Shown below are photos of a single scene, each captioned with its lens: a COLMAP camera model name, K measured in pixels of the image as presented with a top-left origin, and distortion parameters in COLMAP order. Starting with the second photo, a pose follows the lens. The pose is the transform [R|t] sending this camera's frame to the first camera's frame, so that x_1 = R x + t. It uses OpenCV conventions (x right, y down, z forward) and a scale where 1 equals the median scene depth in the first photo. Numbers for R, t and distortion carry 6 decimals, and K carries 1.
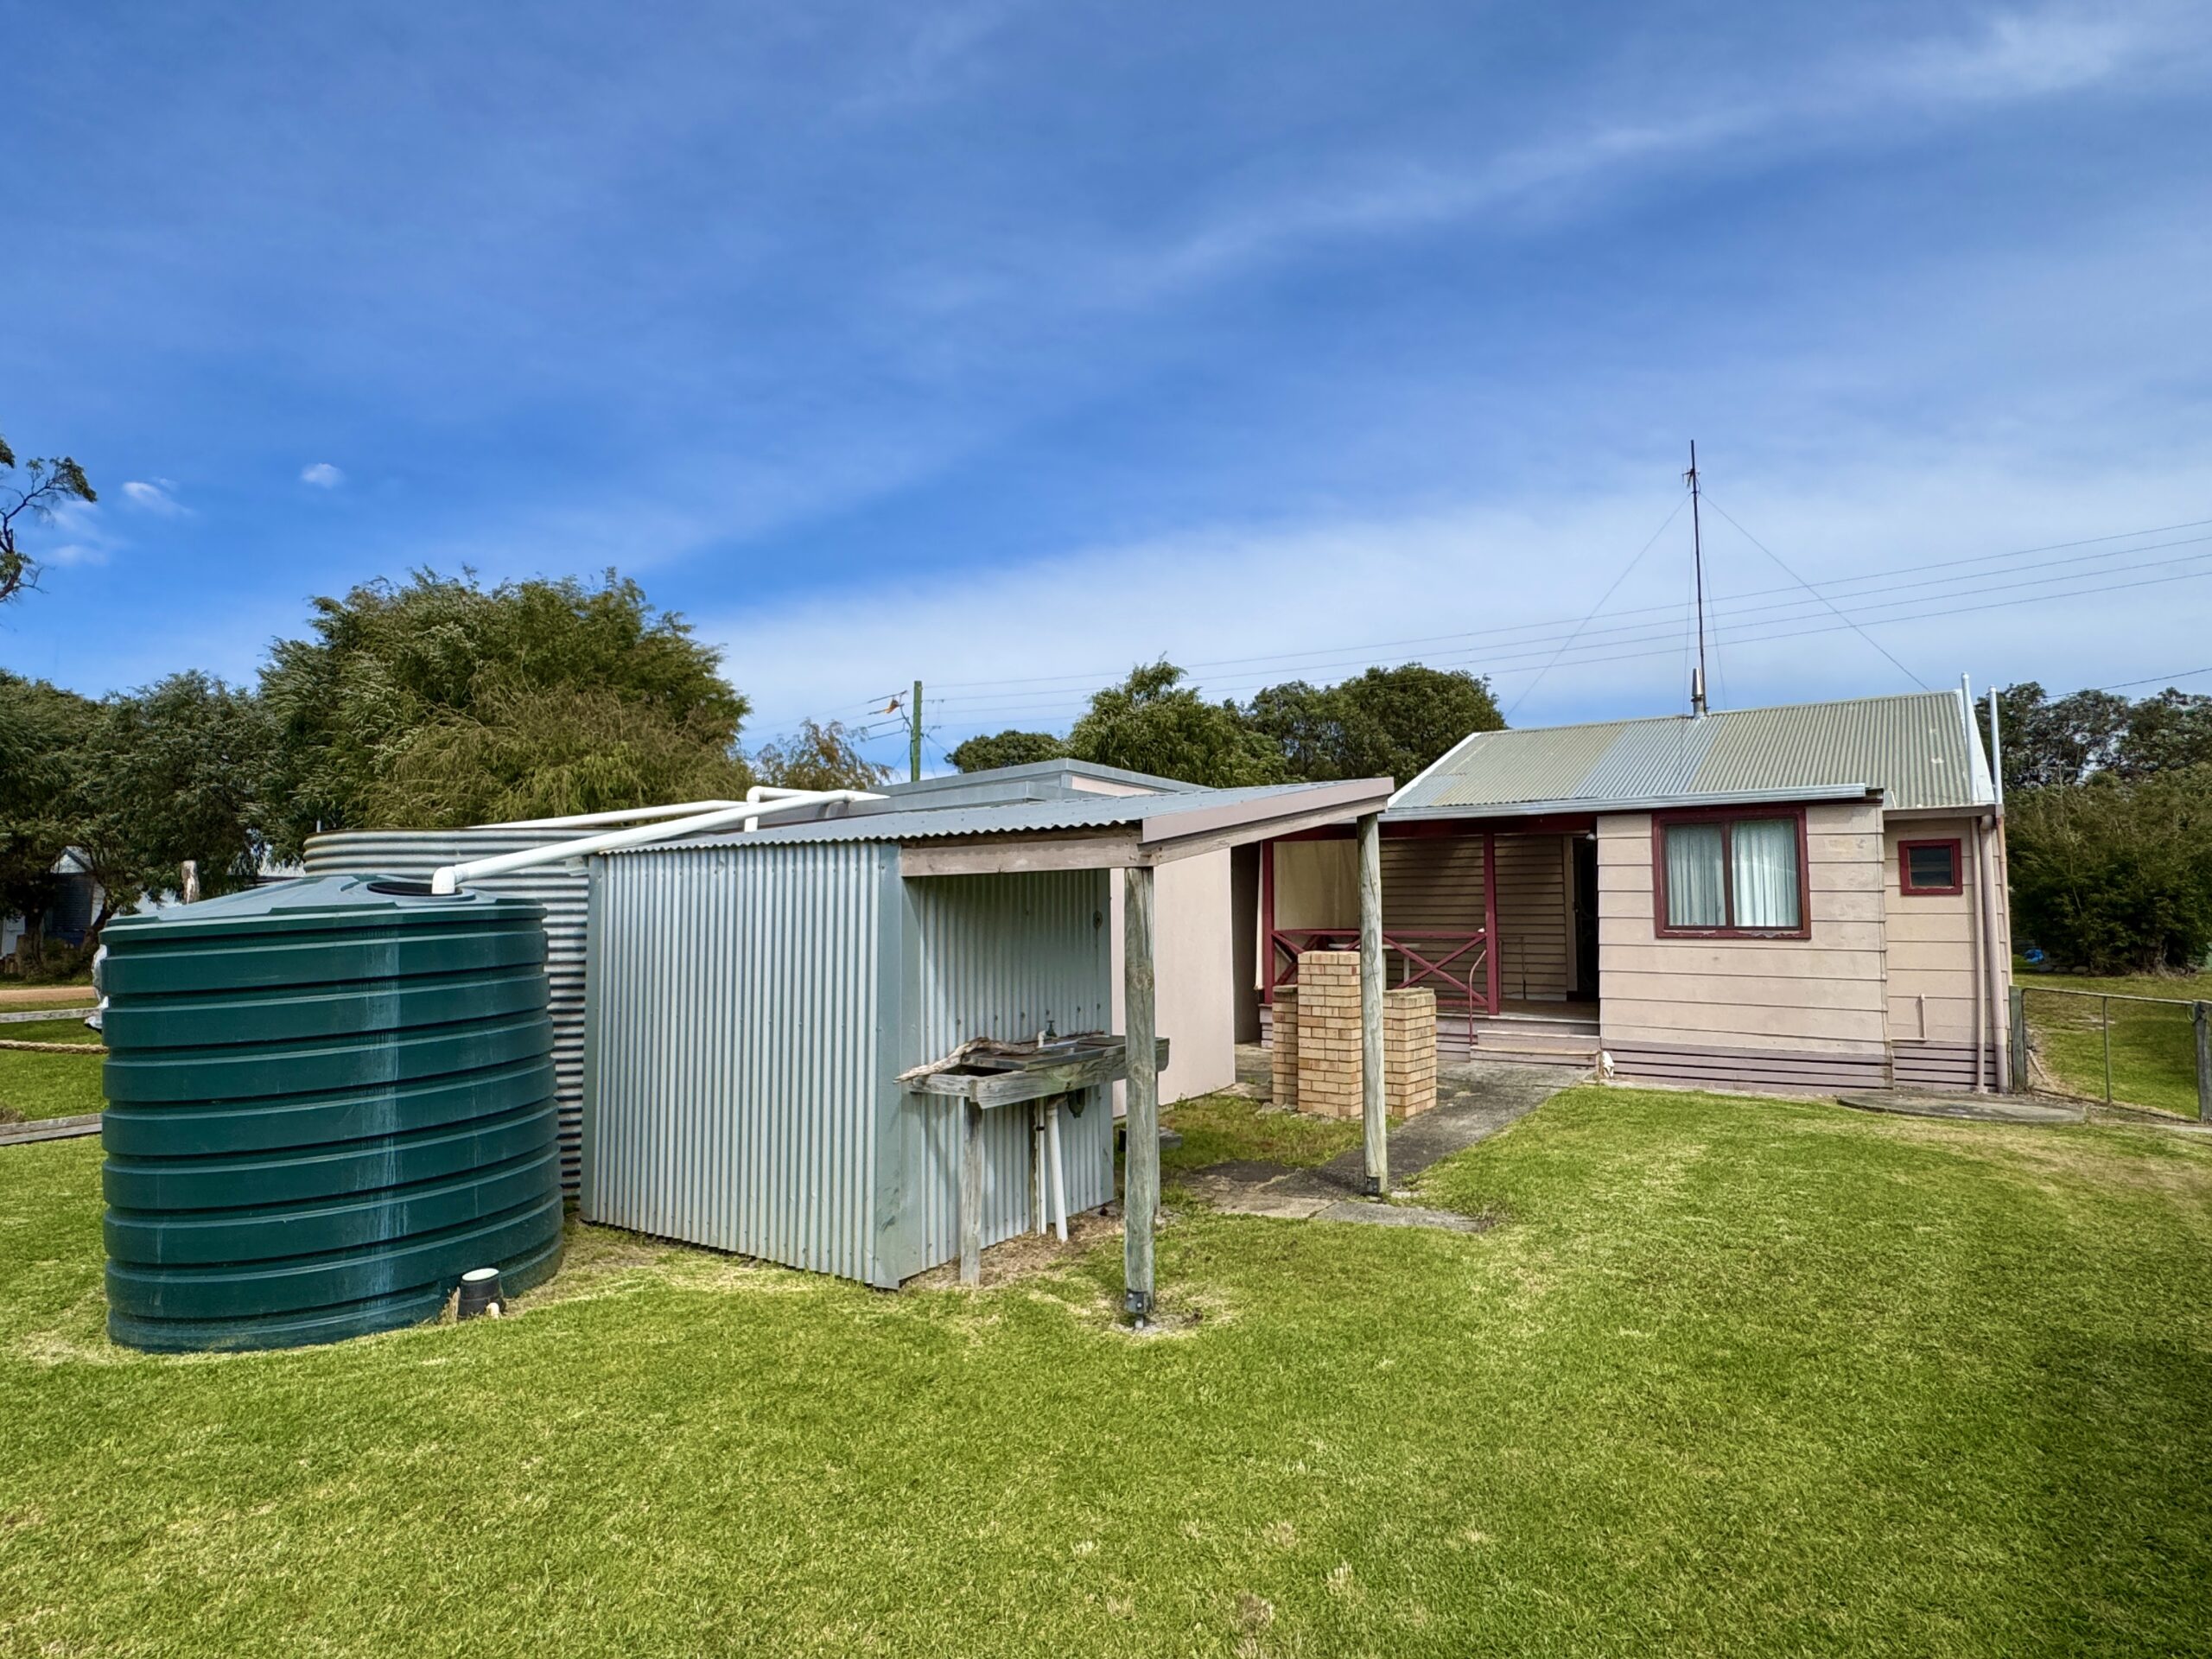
lens RADIAL K [[1202.9, 0, 1106.0], [0, 1202.9, 829.5], [0, 0, 1]] dist [0.000069, -0.000070]
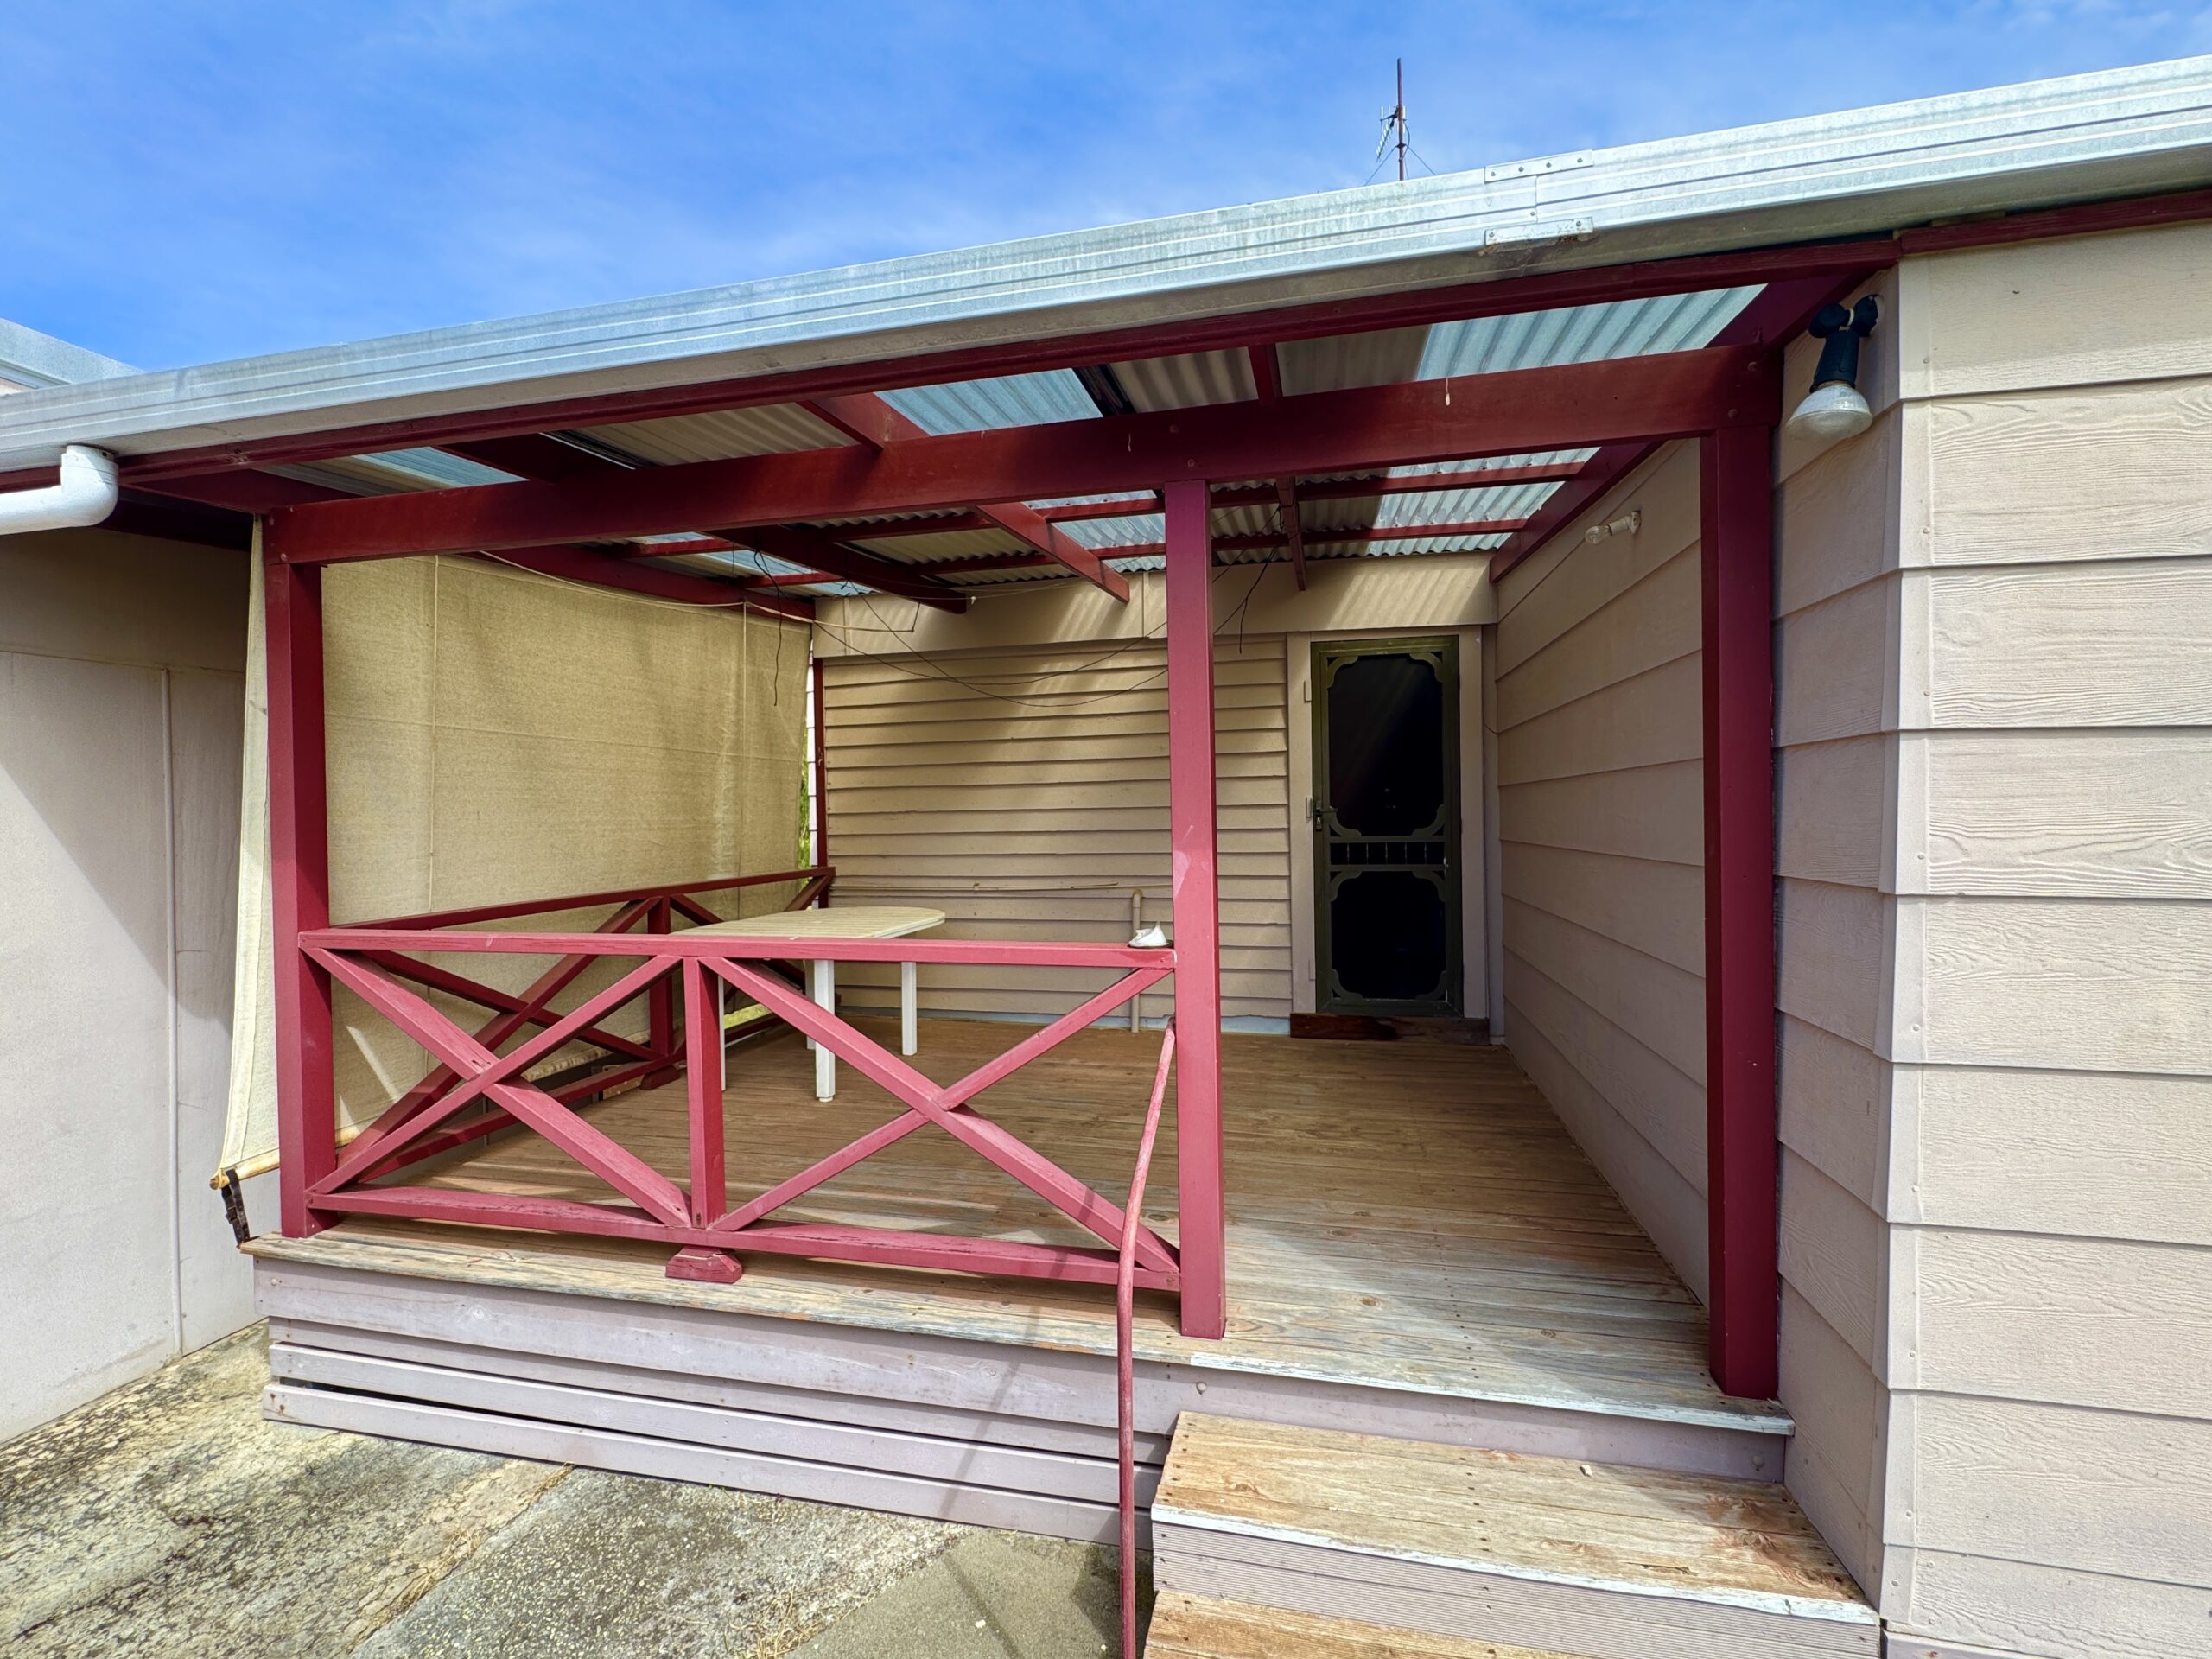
lens RADIAL K [[957.2, 0, 1106.0], [0, 957.2, 829.5], [0, 0, 1]] dist [-0.000263, -0.000023]
pose [[0.925536, -0.010891, 0.378502, 0.197788], [-0.017657, 0.997258, 0.071870, 0.047968], [-0.378247, -0.073202, 0.922806, 0.717260]]
